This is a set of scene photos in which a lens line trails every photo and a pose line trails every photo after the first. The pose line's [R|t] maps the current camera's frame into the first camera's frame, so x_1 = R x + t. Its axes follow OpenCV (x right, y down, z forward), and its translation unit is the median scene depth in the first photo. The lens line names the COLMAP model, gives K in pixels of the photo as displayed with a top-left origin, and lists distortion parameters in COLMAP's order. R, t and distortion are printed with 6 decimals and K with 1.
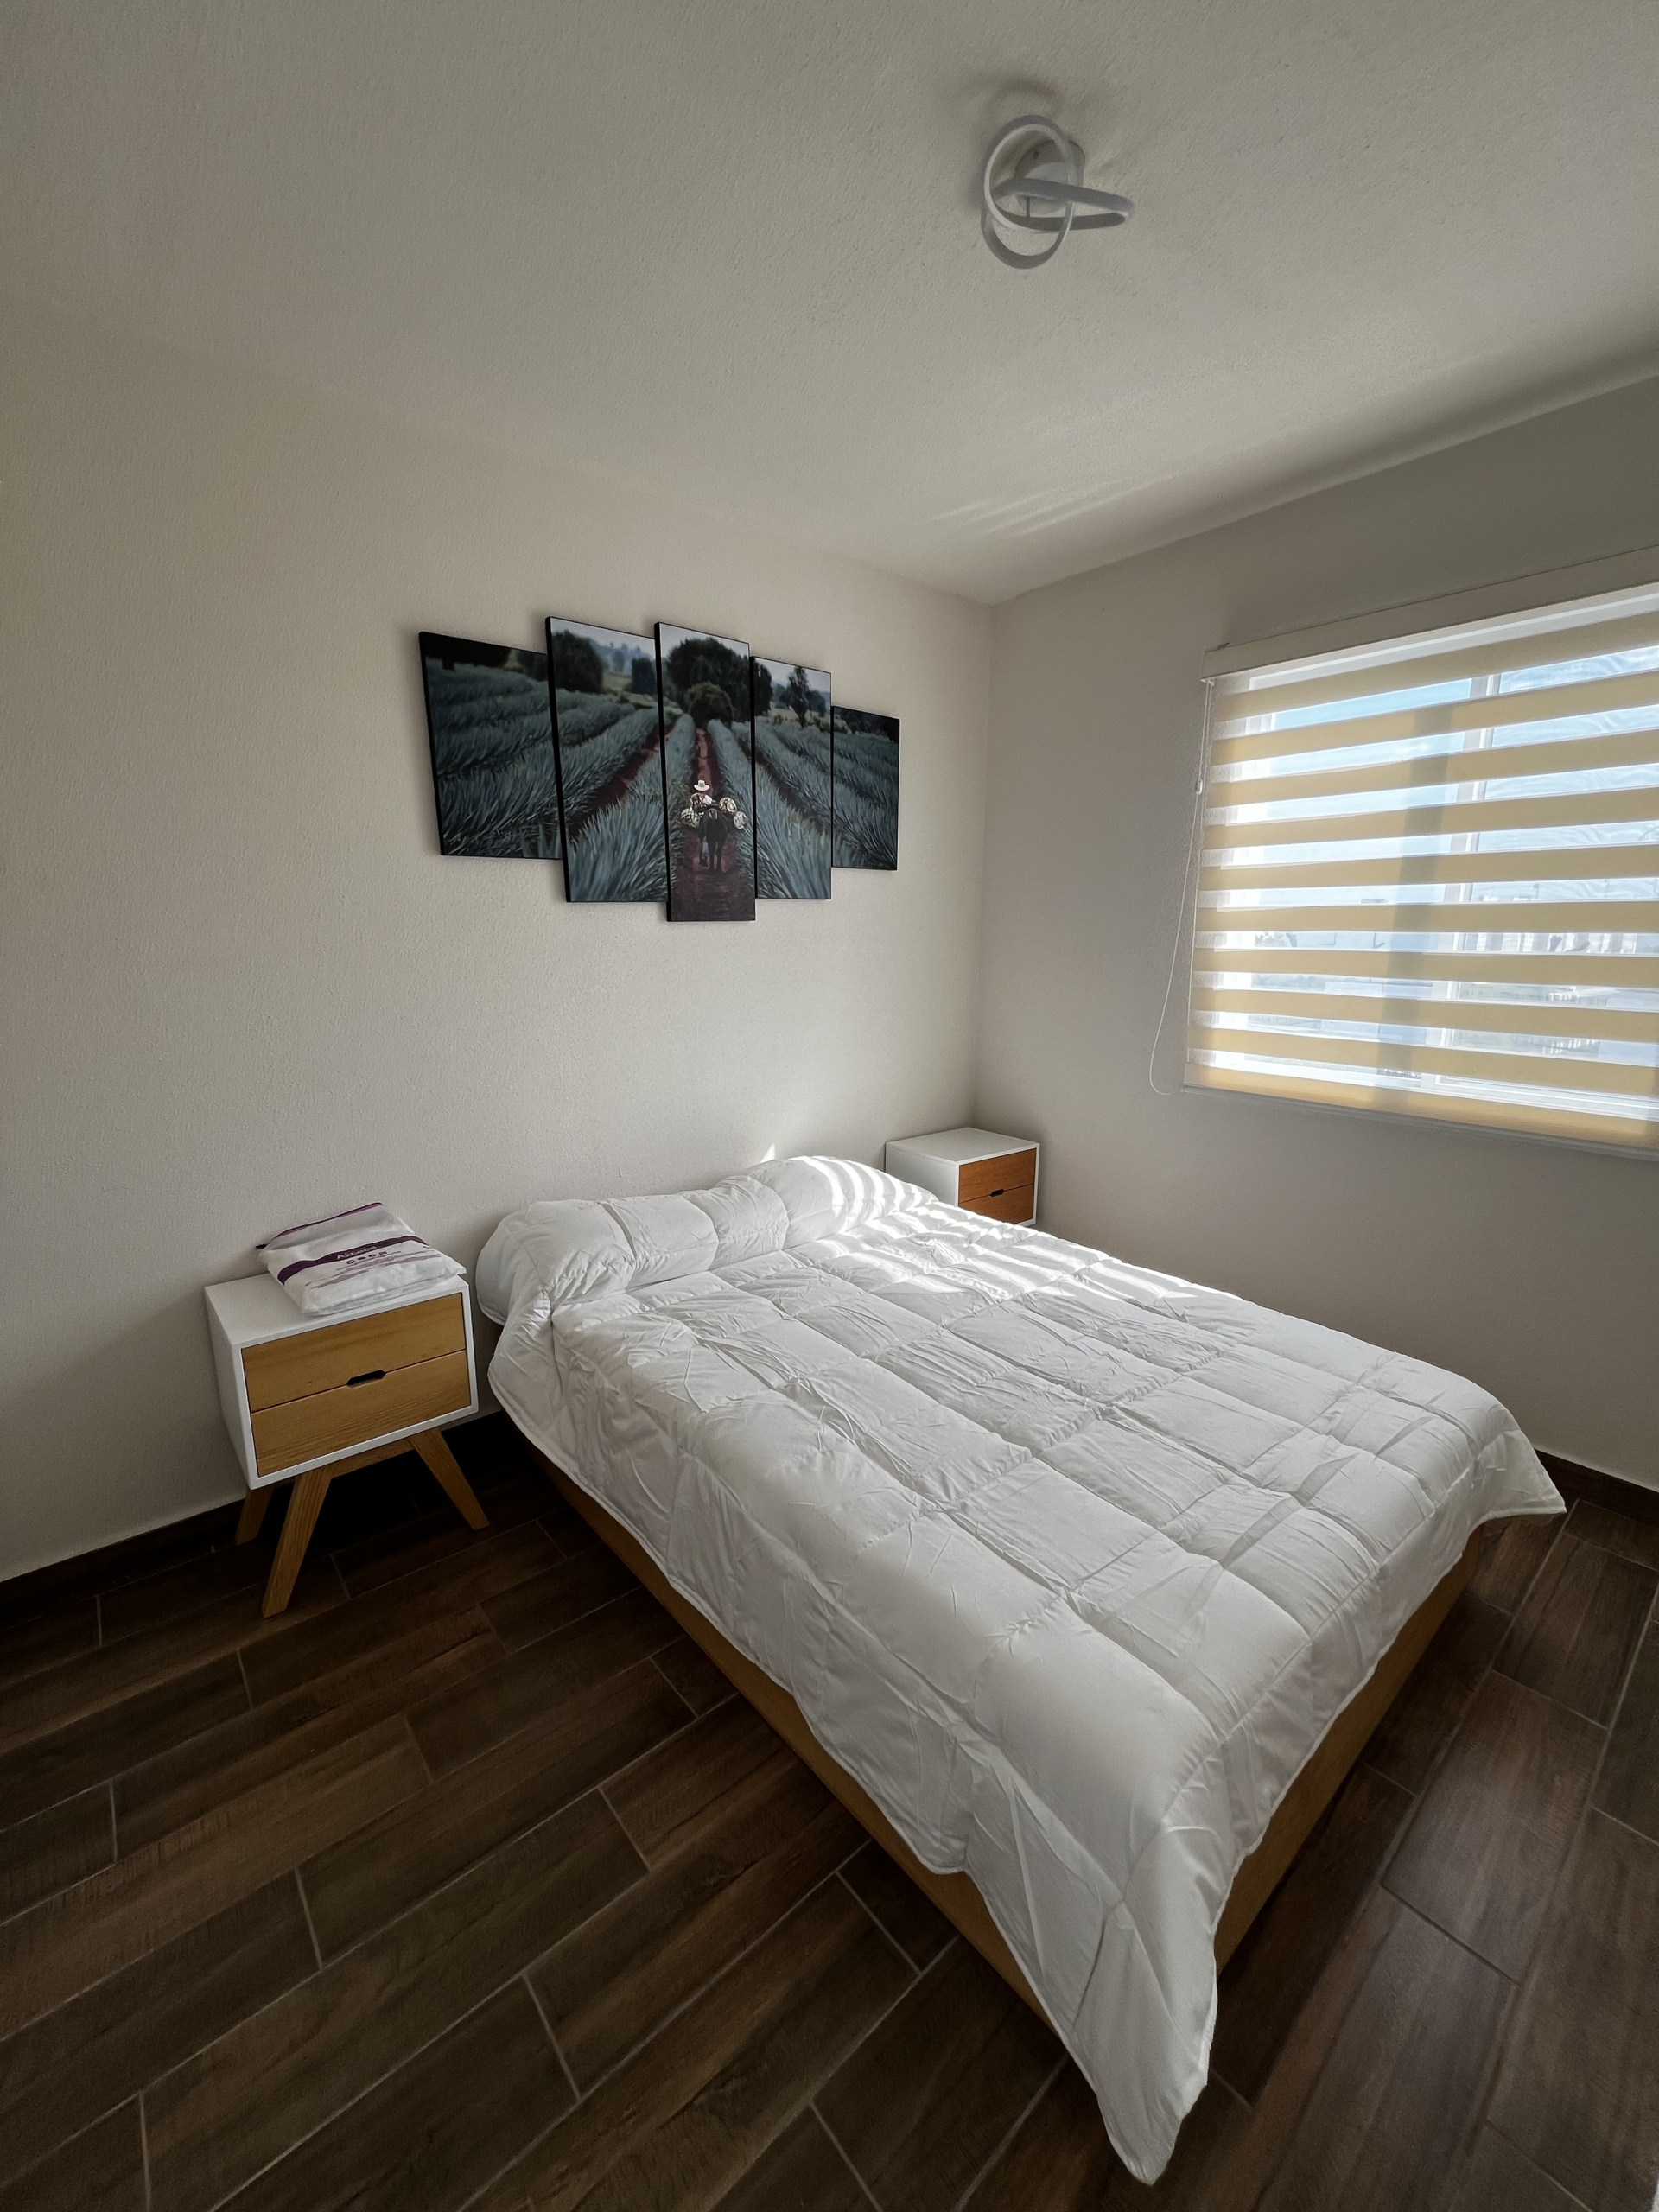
lens RADIAL K [[881.0, 0, 838.2], [0, 881.0, 1109.6], [0, 0, 1]] dist [-0.006671, 0.000101]
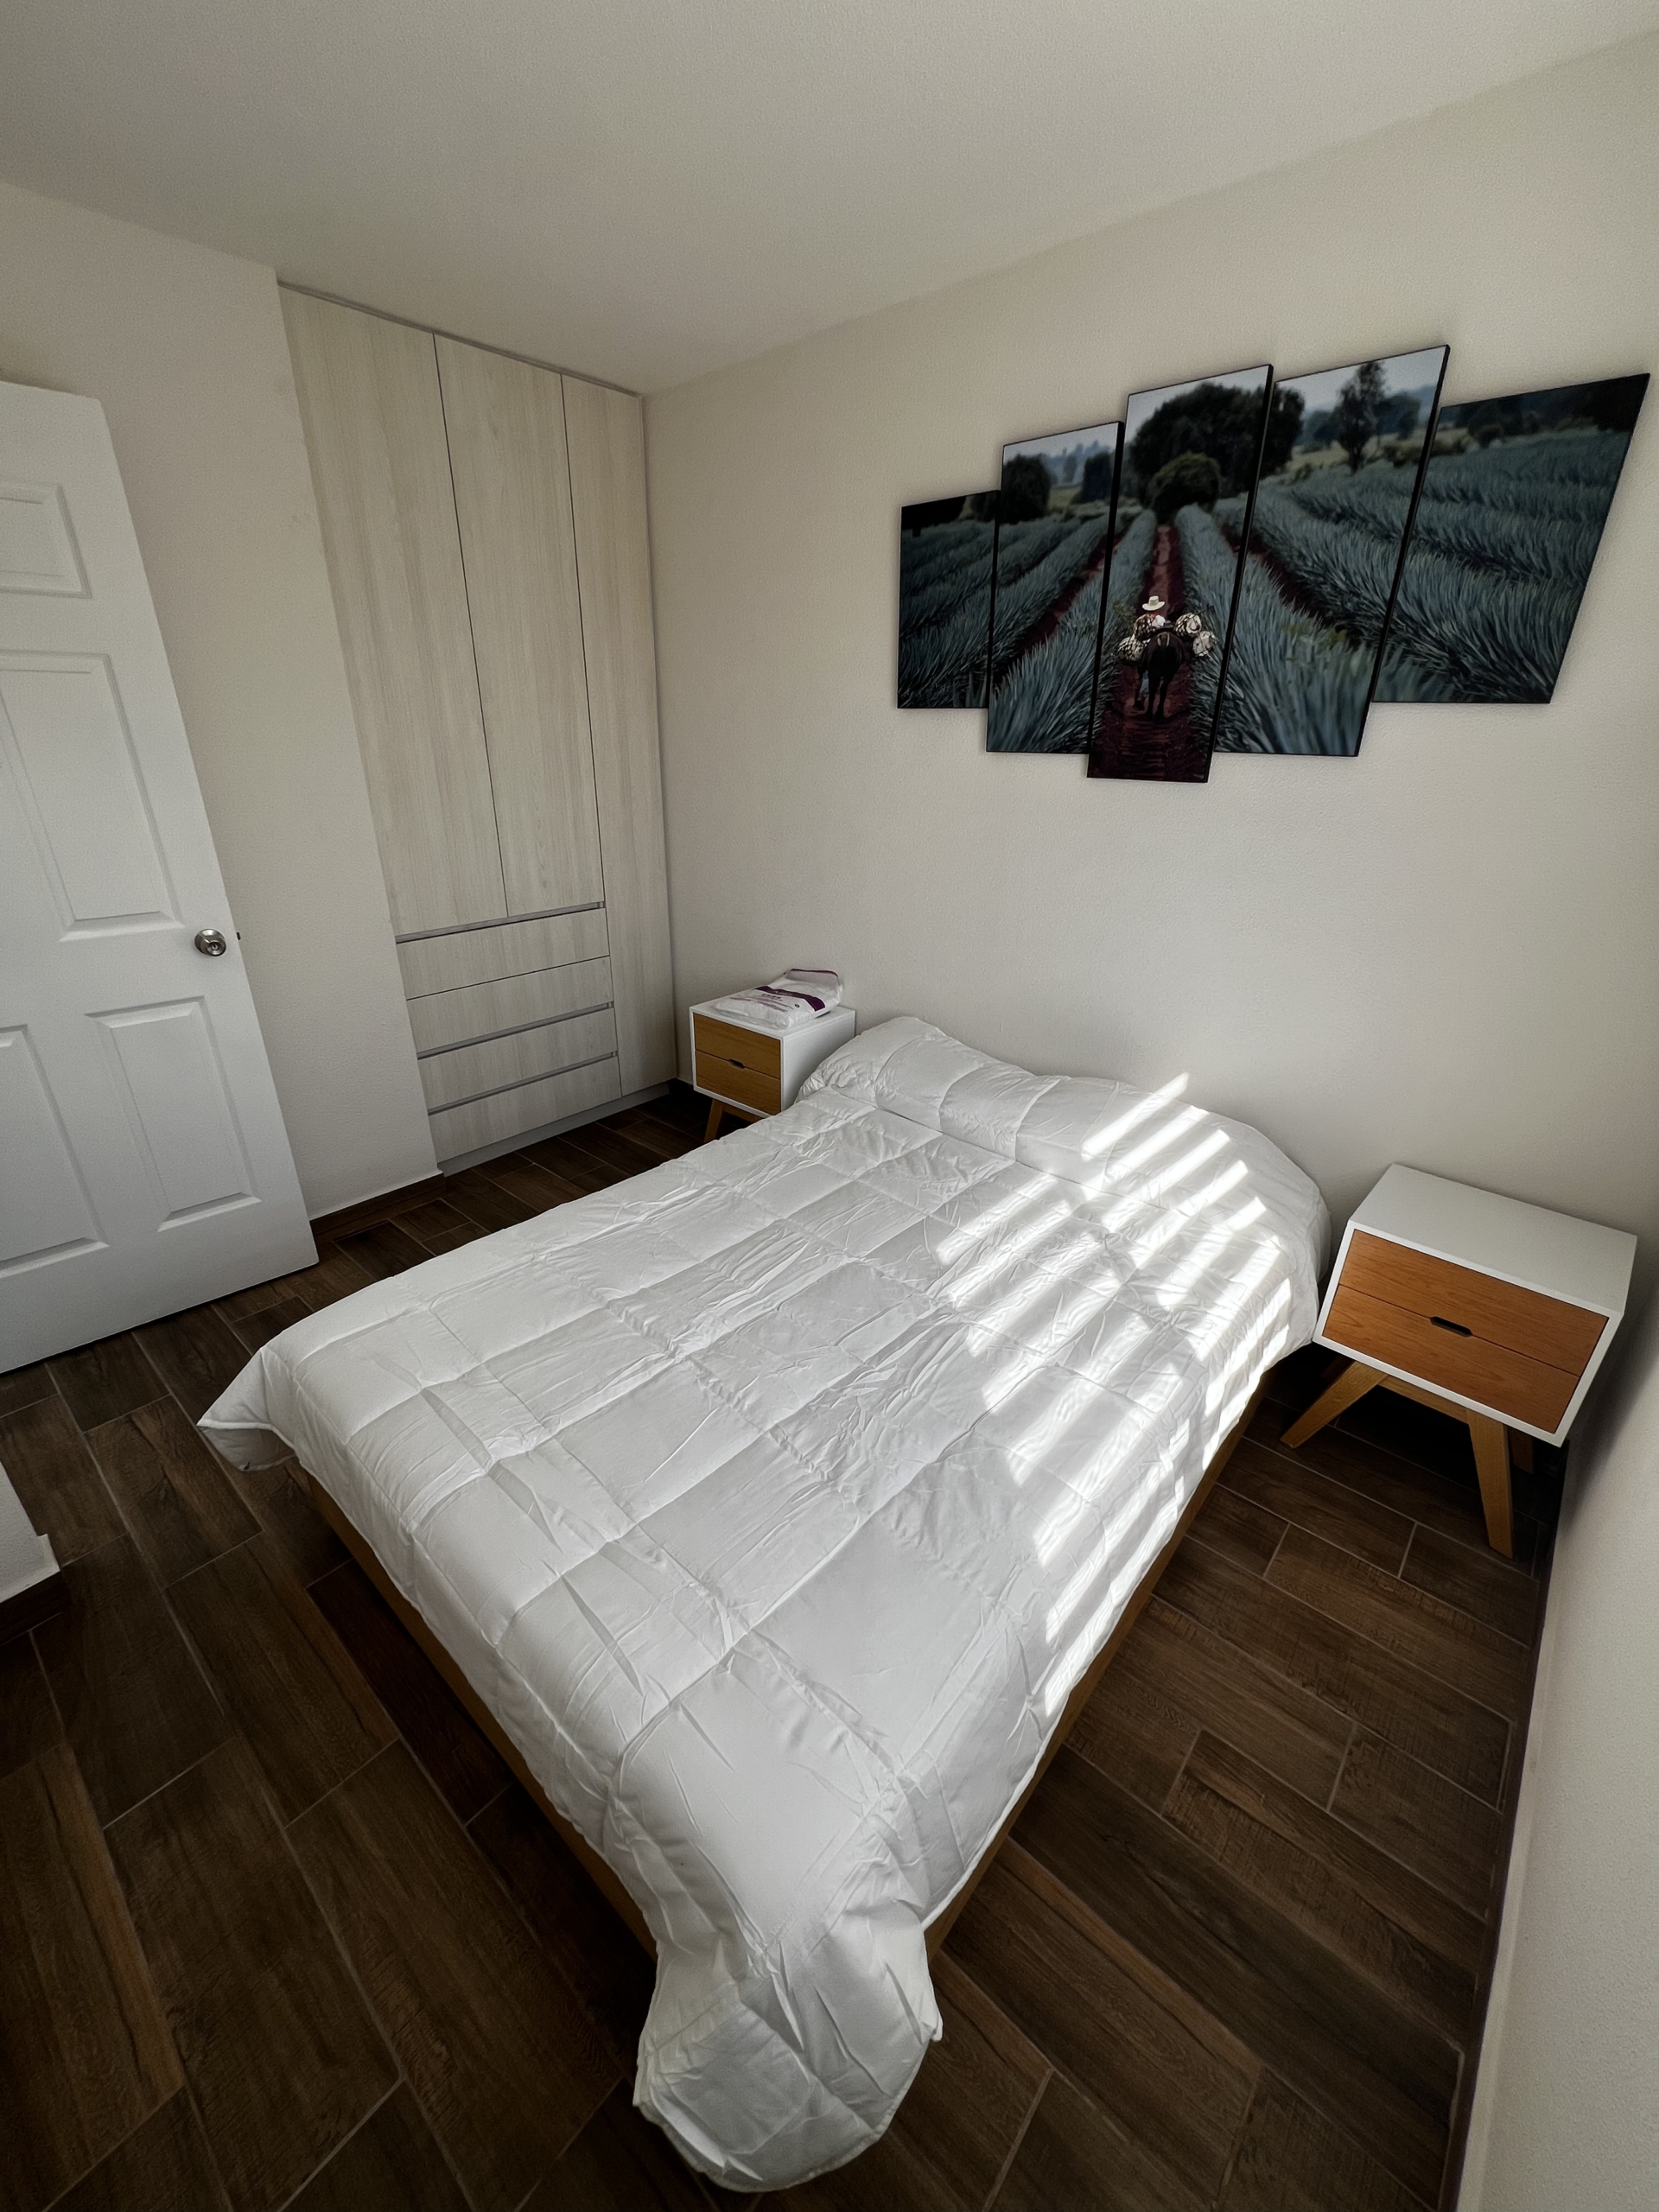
lens RADIAL K [[890.8, 0, 847.2], [0, 890.8, 1111.5], [0, 0, 1]] dist [-0.004112, 0.000505]
pose [[0.146814, 0.405400, -0.902273, 0.743946], [-0.218364, 0.902936, 0.370167, -0.194884], [0.964760, 0.142678, 0.221089, 0.637005]]
